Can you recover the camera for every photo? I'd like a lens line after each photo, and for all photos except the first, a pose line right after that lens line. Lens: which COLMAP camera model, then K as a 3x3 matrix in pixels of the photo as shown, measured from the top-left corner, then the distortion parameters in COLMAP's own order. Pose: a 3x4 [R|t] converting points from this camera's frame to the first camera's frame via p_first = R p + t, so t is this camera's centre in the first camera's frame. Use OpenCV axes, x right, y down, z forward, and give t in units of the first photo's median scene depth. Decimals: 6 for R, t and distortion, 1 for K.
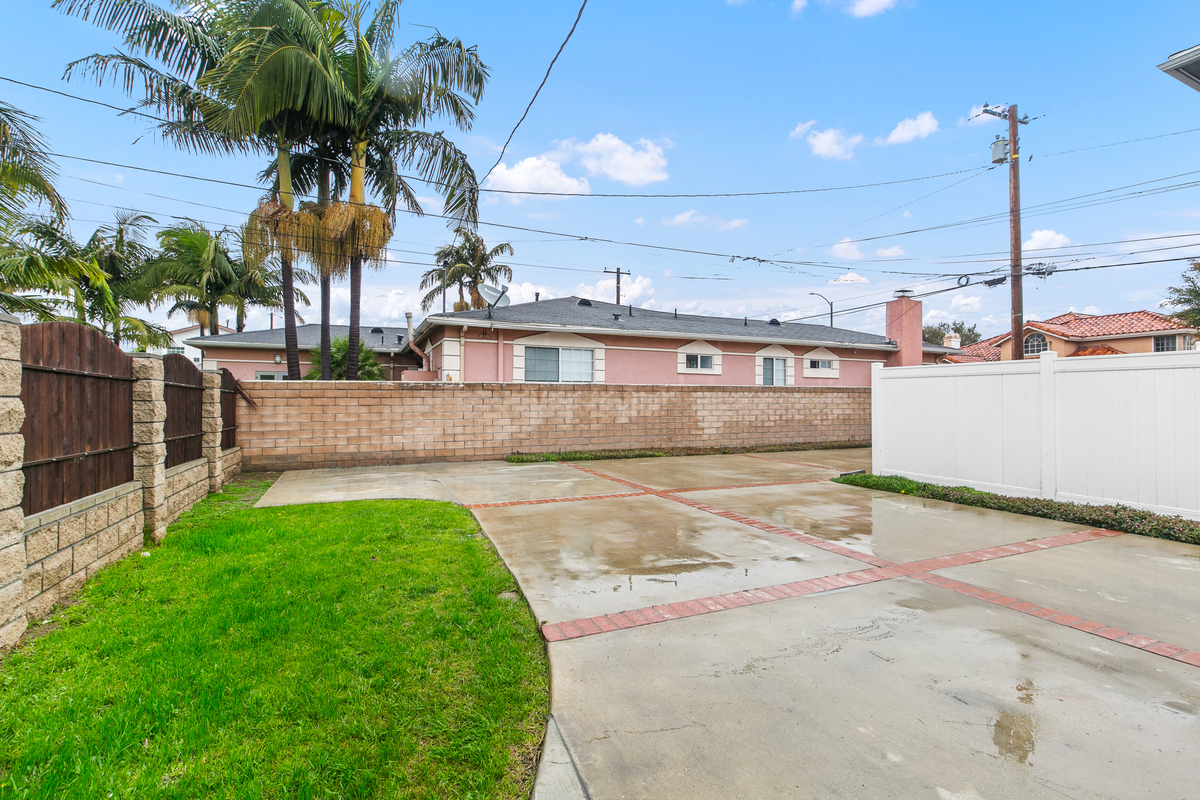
lens RADIAL K [[546.7, 0, 600.6], [0, 546.7, 400.1], [0, 0, 1]] dist [0.002016, 0.000266]
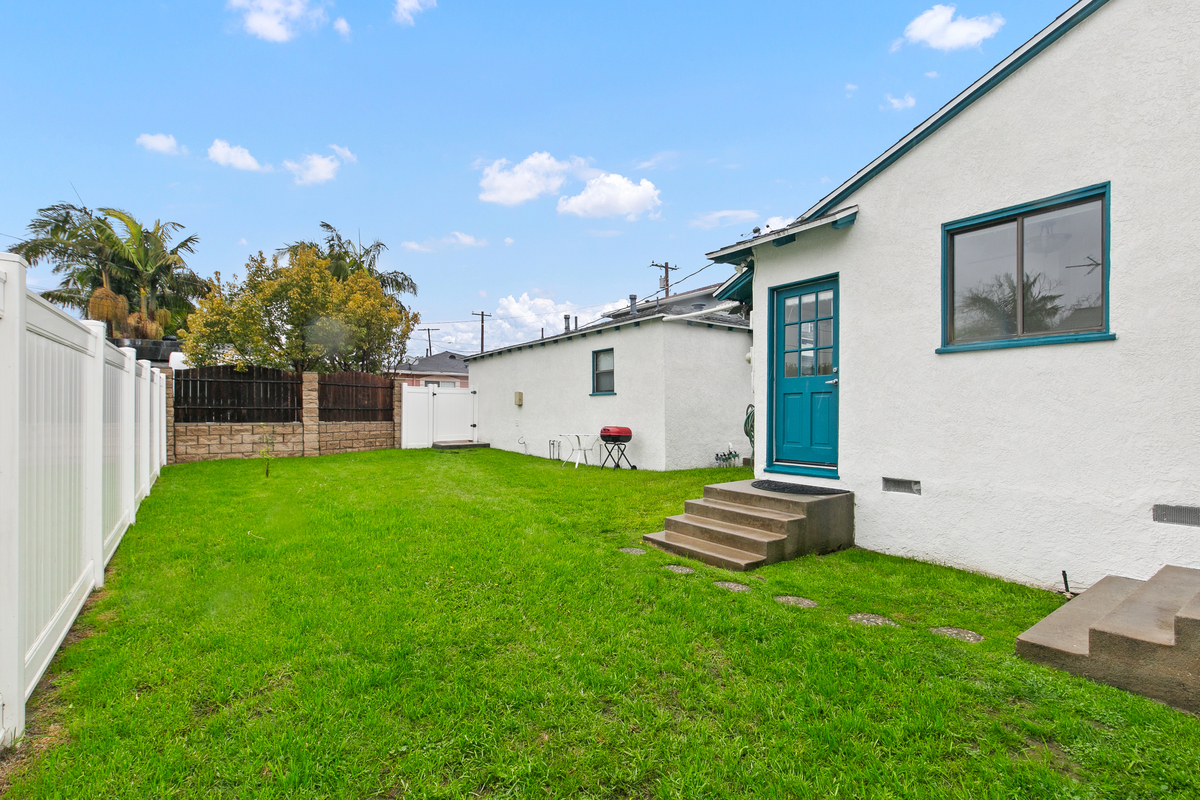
lens RADIAL K [[546.7, 0, 600.0], [0, 546.7, 405.0], [0, 0, 1]] dist [0.002016, 0.000266]
pose [[0.977564, 0.001985, 0.210628, 0.090263], [-0.001530, 0.999996, -0.002321, 0.010005], [-0.210632, 0.001947, 0.977564, -1.266797]]
